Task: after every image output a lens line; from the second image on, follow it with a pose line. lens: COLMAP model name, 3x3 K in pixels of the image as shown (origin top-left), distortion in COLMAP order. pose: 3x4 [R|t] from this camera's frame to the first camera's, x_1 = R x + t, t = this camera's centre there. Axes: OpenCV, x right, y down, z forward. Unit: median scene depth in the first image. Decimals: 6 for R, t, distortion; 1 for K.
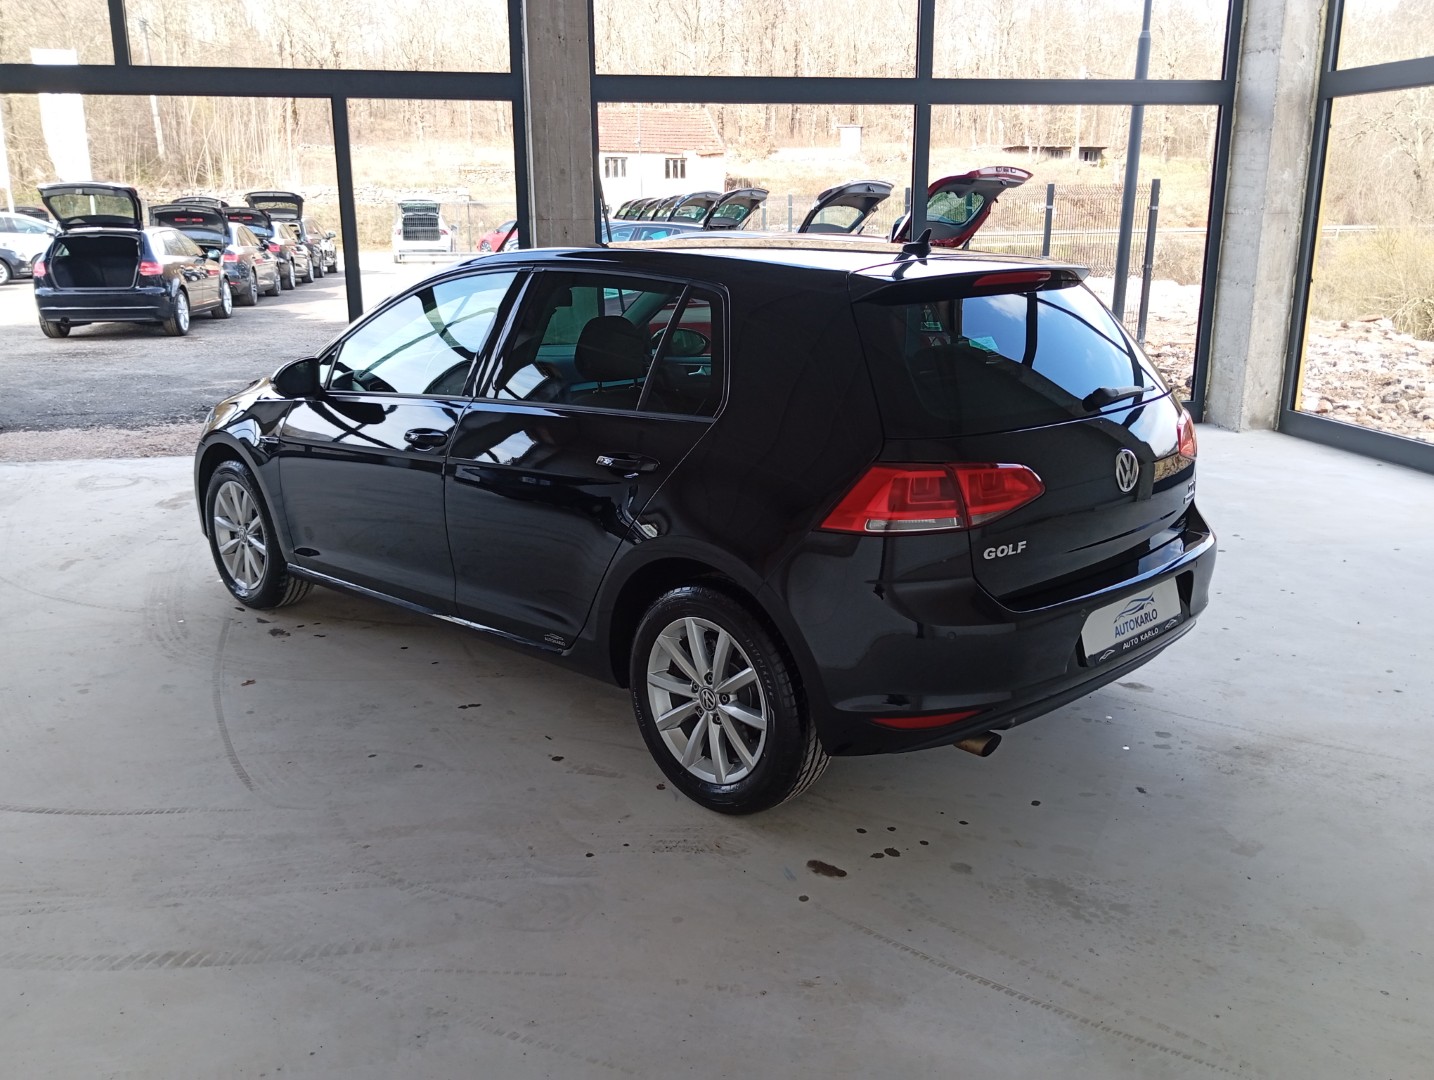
lens RADIAL K [[1234.5, 0, 716.6], [0, 1234.5, 534.3], [0, 0, 1]] dist [0.064382, -0.111156]
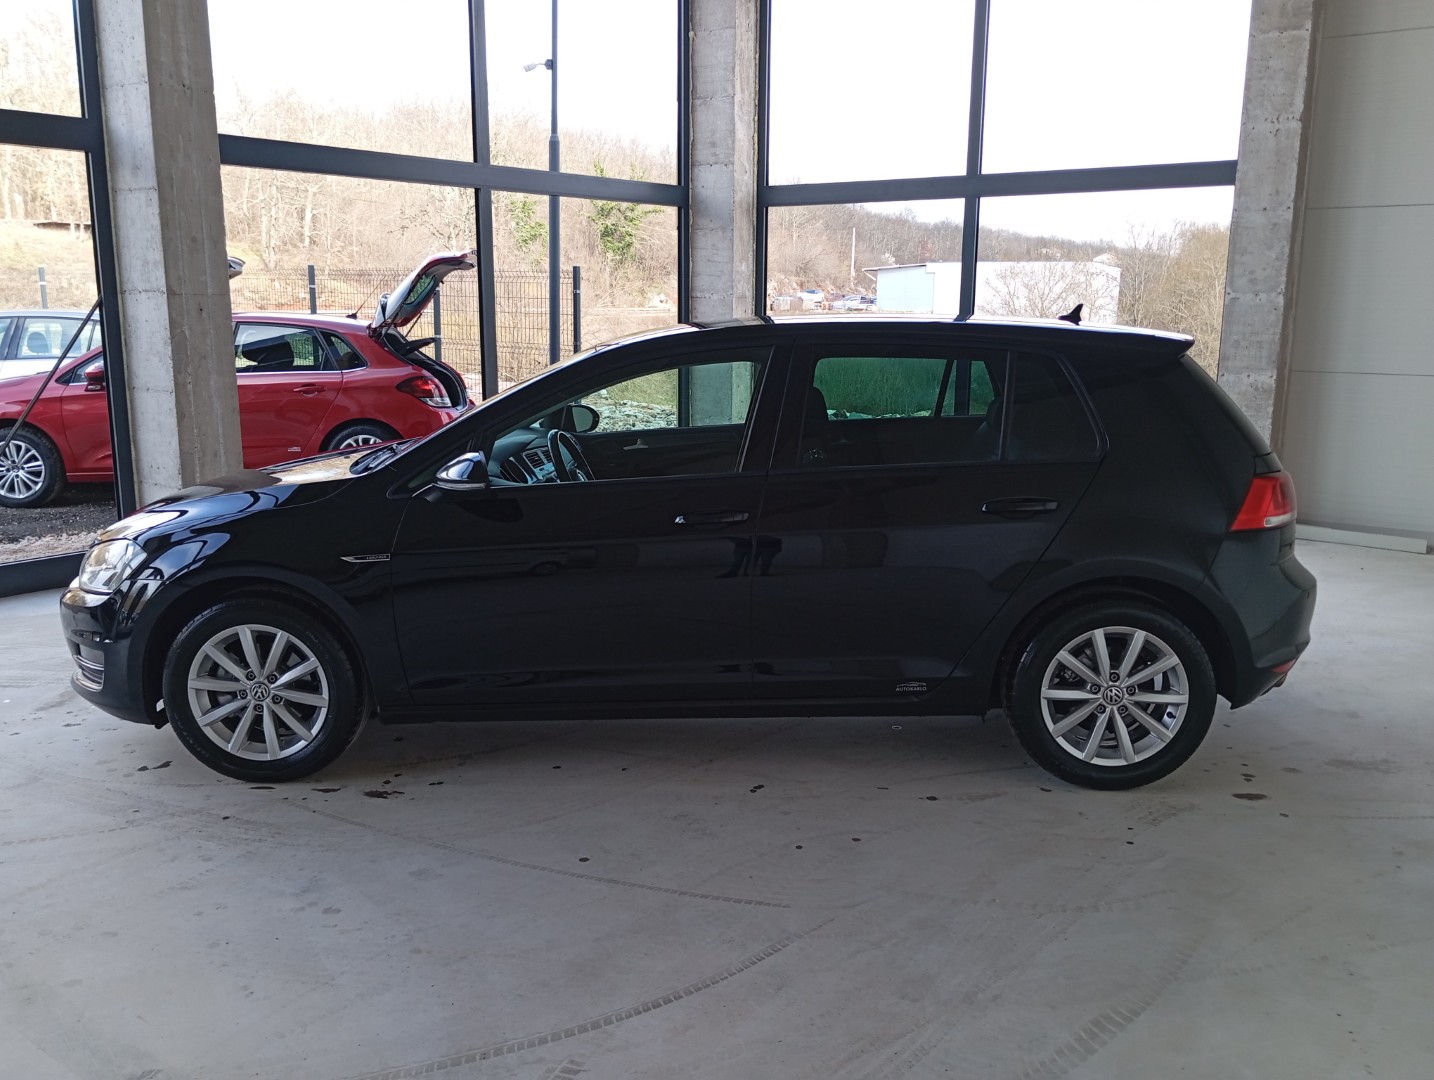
lens RADIAL K [[1227.4, 0, 715.0], [0, 1227.4, 543.4], [0, 0, 1]] dist [0.054591, -0.076394]
pose [[0.739854, -0.124571, 0.661134, -0.453101], [0.160954, 0.986945, 0.005842, -0.033693], [-0.653230, 0.102090, 0.750245, 0.150288]]
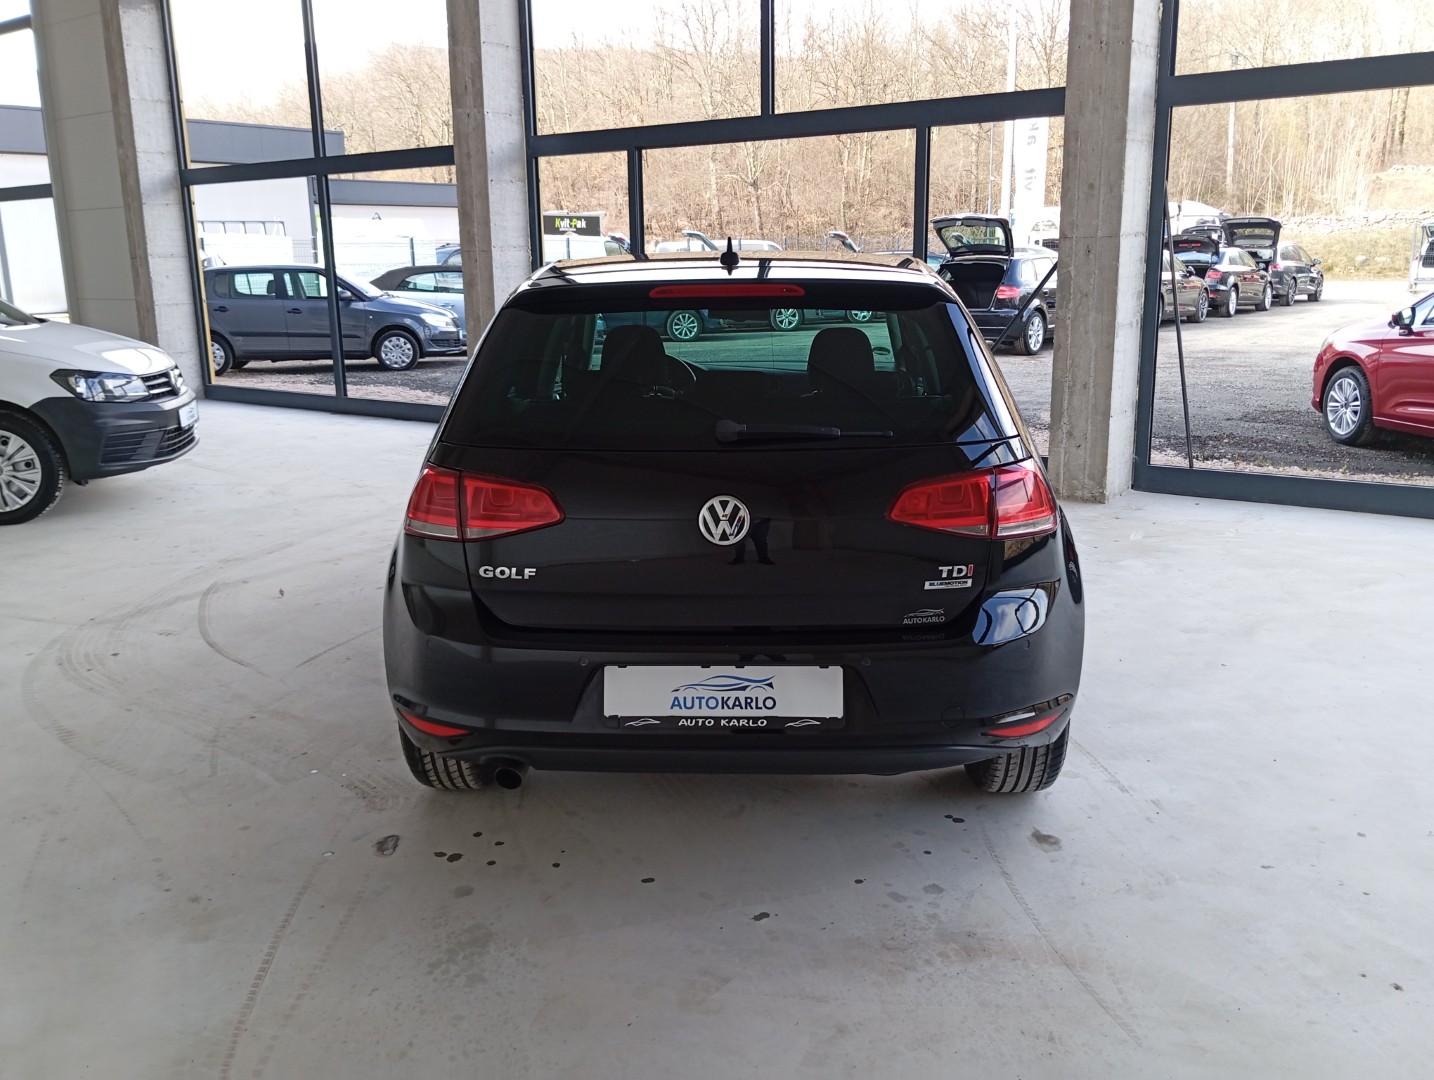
lens RADIAL K [[1234.5, 0, 716.6], [0, 1234.5, 534.3], [0, 0, 1]] dist [0.064382, -0.111156]
pose [[0.681594, 0.155421, -0.715034, 0.394771], [-0.171405, 0.983907, 0.050476, -0.035419], [0.711372, 0.088156, 0.697265, 0.176983]]
